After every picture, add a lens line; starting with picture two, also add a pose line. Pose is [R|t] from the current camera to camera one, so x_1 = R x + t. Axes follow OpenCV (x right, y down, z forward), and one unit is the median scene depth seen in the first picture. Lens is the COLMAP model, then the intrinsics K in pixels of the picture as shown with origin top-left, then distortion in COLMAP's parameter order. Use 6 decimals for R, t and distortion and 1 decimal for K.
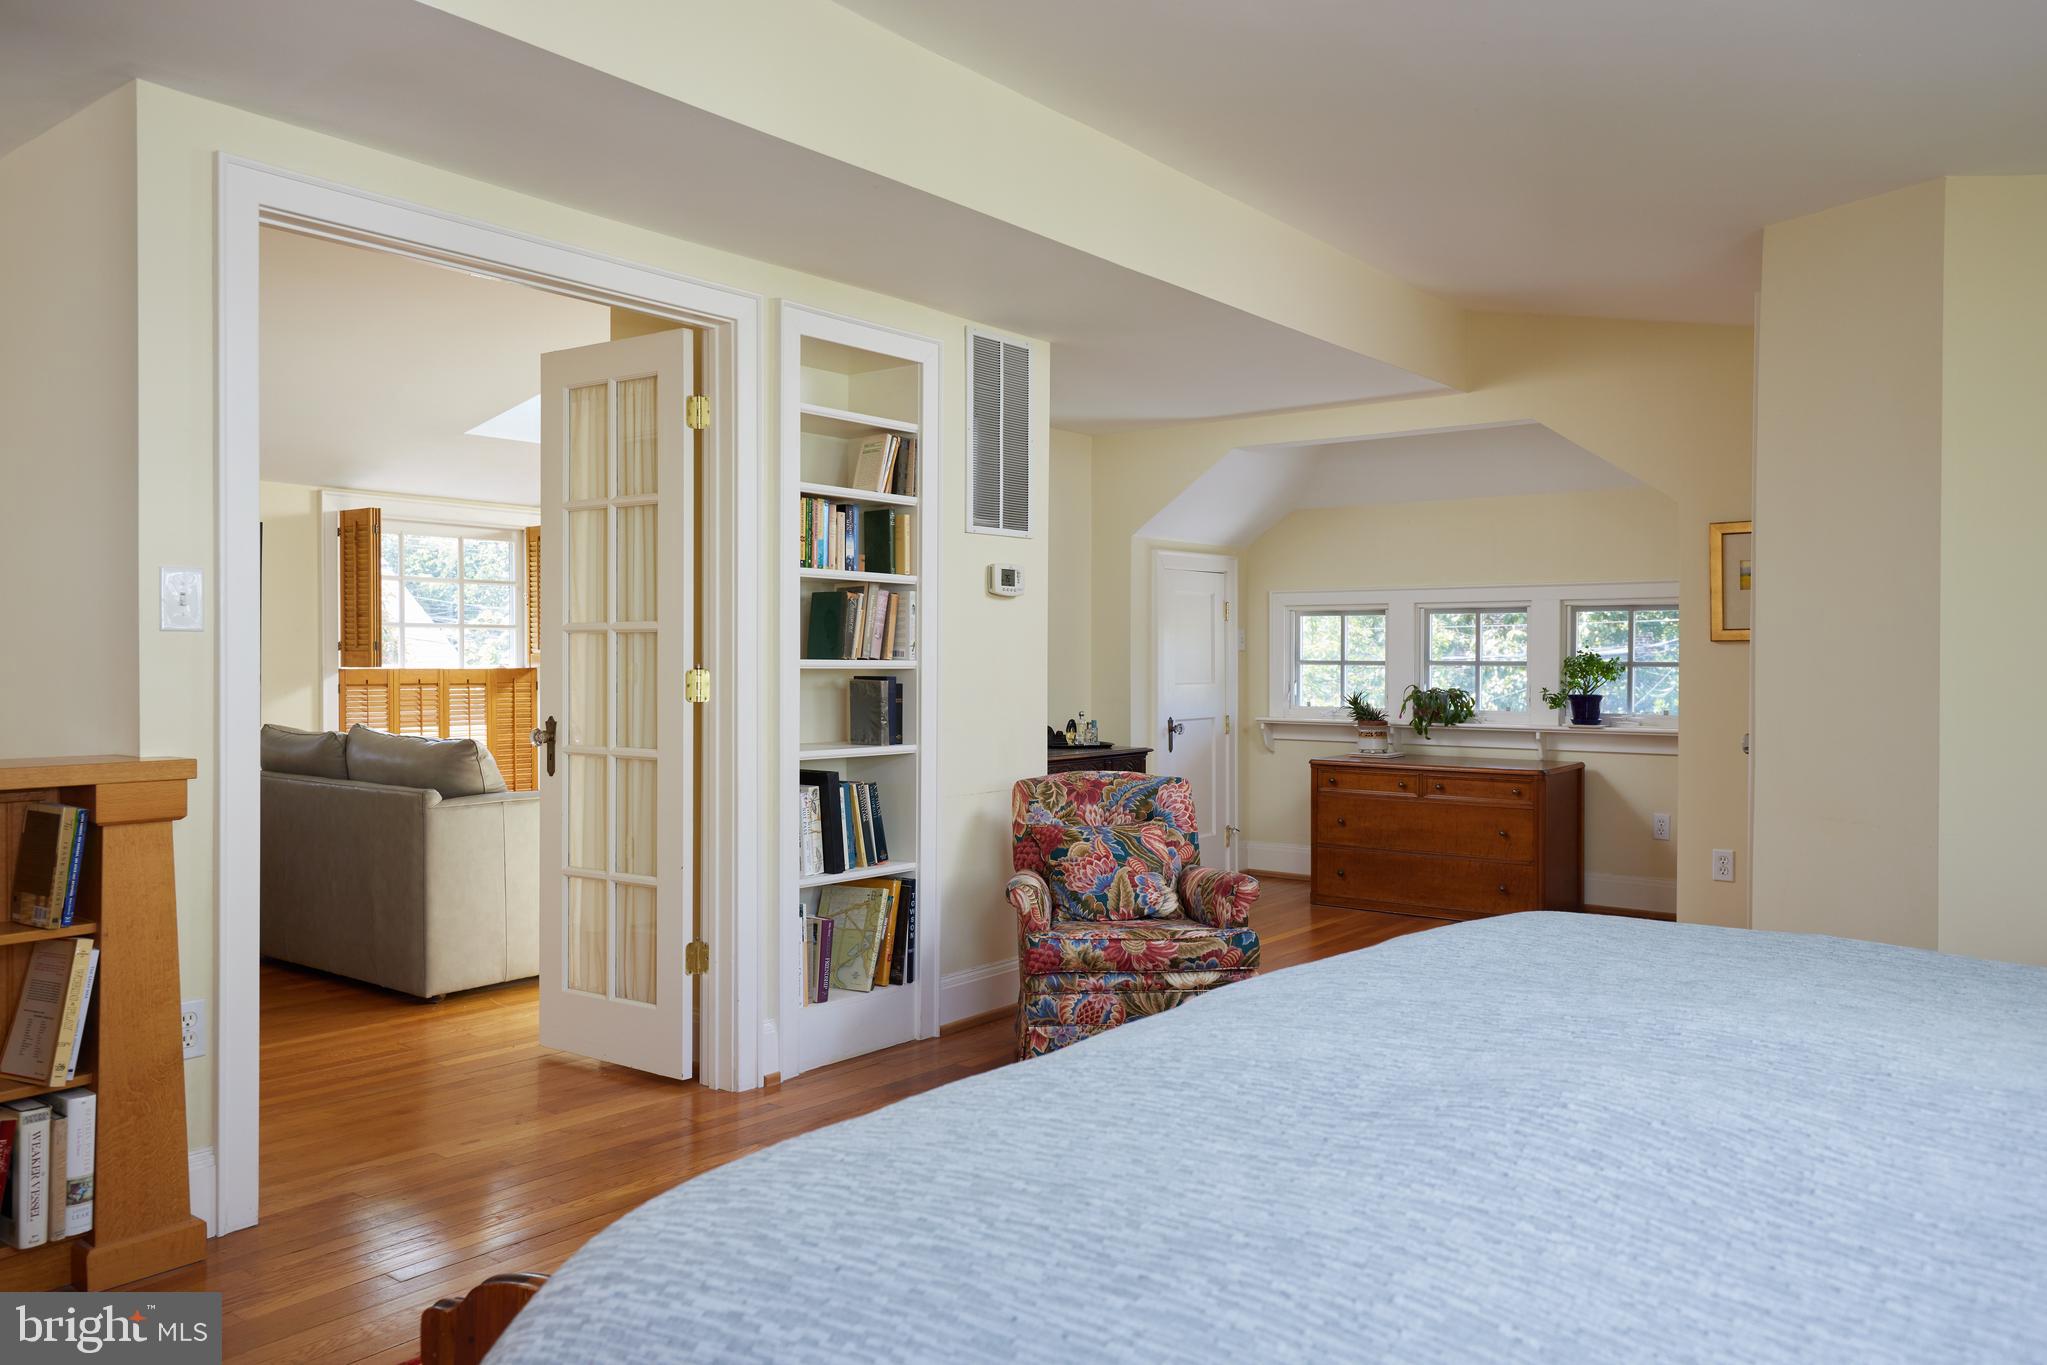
lens RADIAL K [[1454.6, 0, 1027.8], [0, 1454.6, 674.7], [0, 0, 1]] dist [-0.000722, 0.000286]
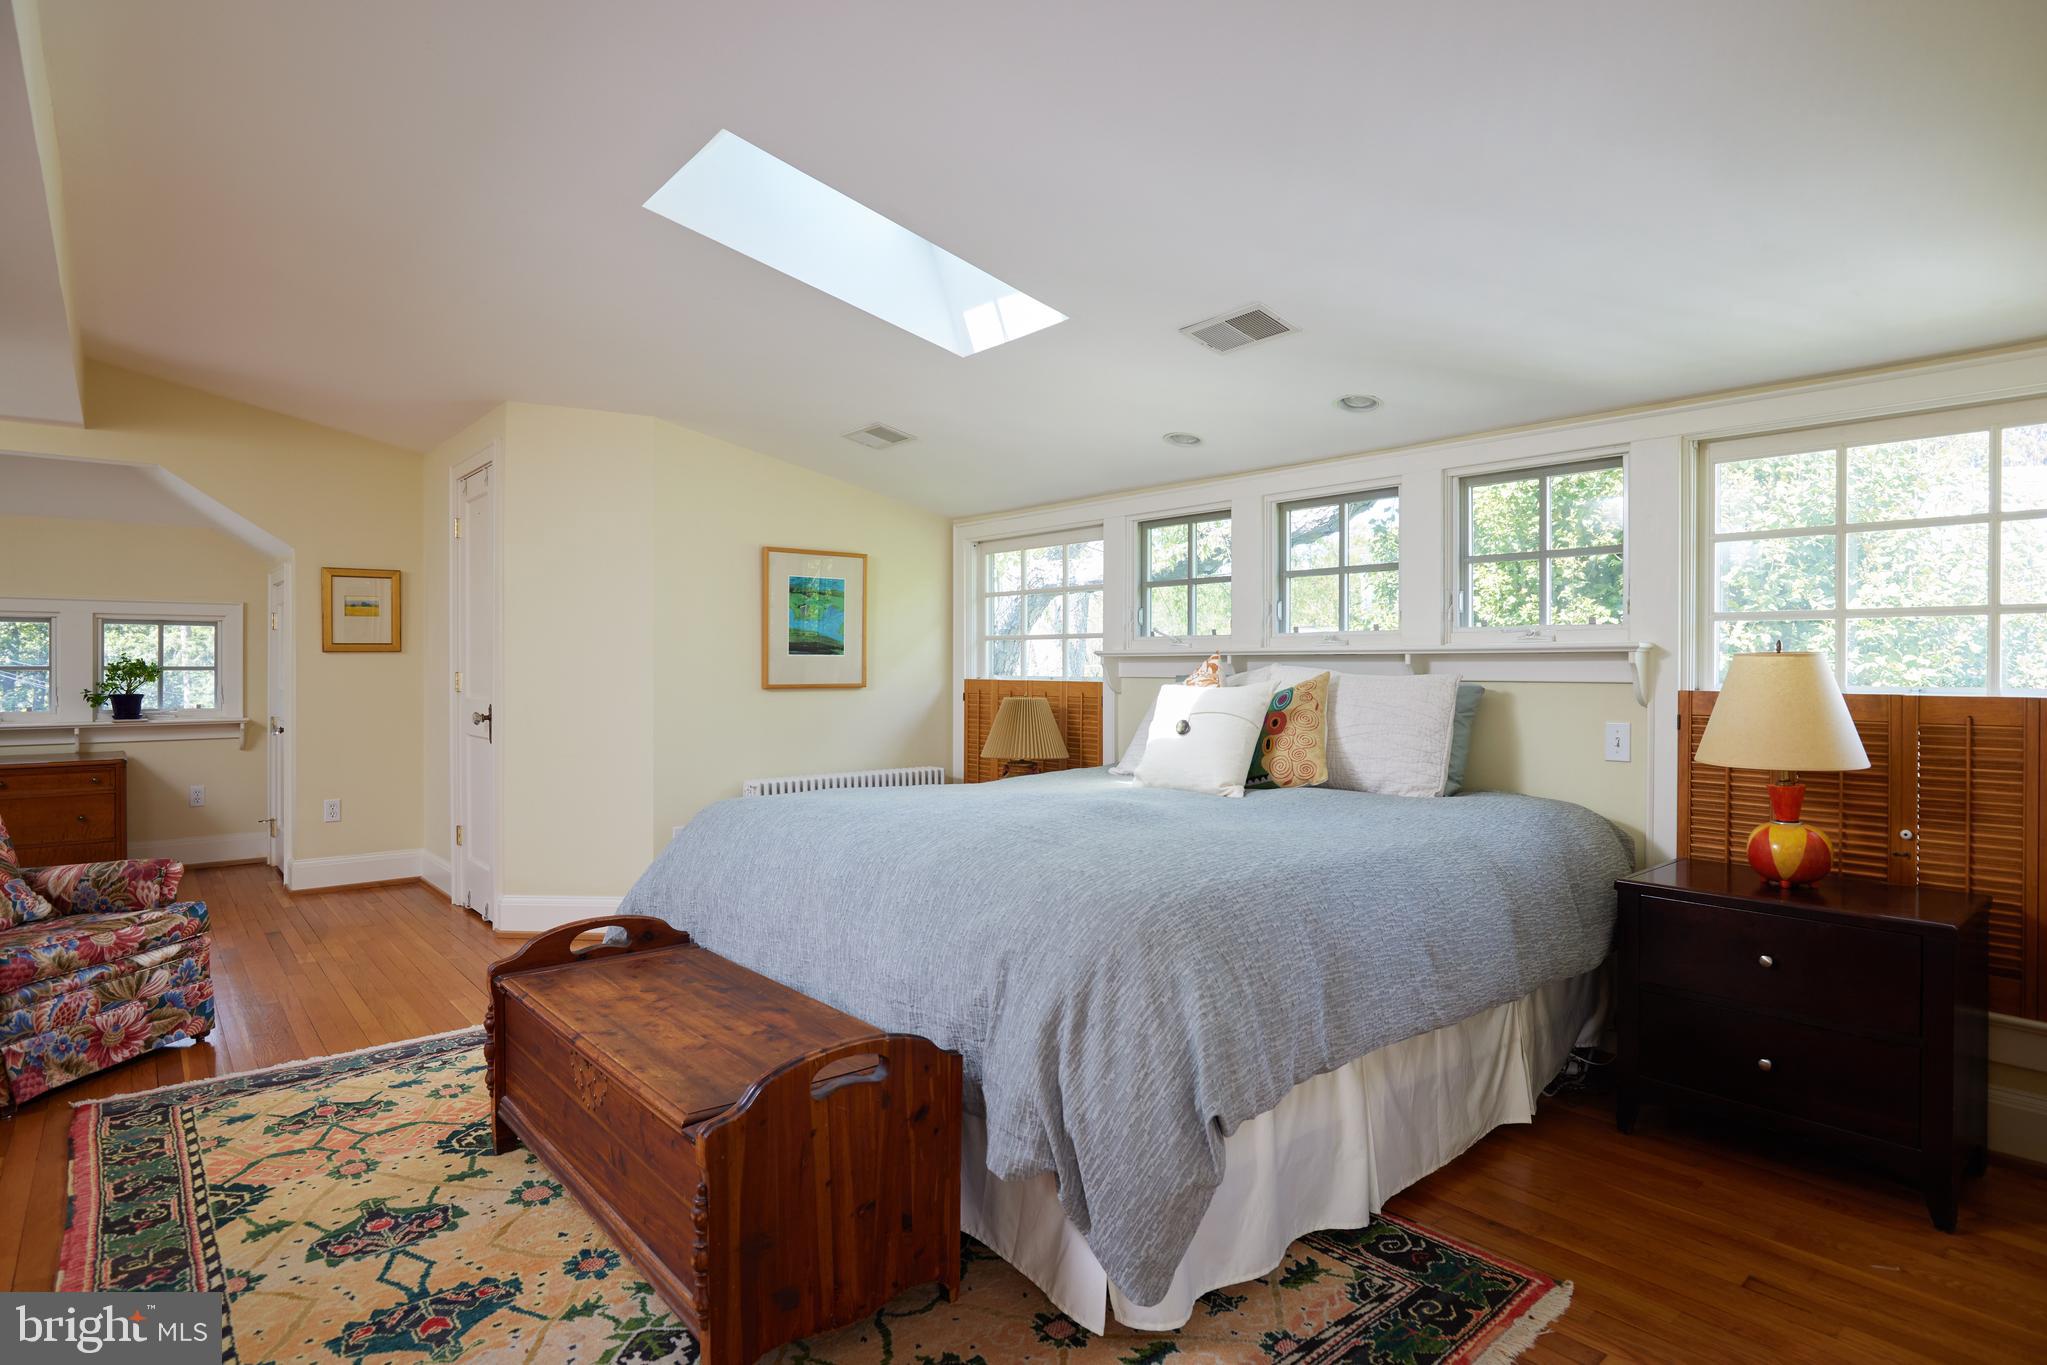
lens RADIAL K [[1049.5, 0, 1028.4], [0, 1049.5, 674.5], [0, 0, 1]] dist [-0.023127, 0.003690]
pose [[0.203456, -0.014540, 0.978976, -0.522293], [0.012489, 0.999847, 0.012254, -0.006642], [-0.979004, 0.009733, 0.203606, 0.186205]]
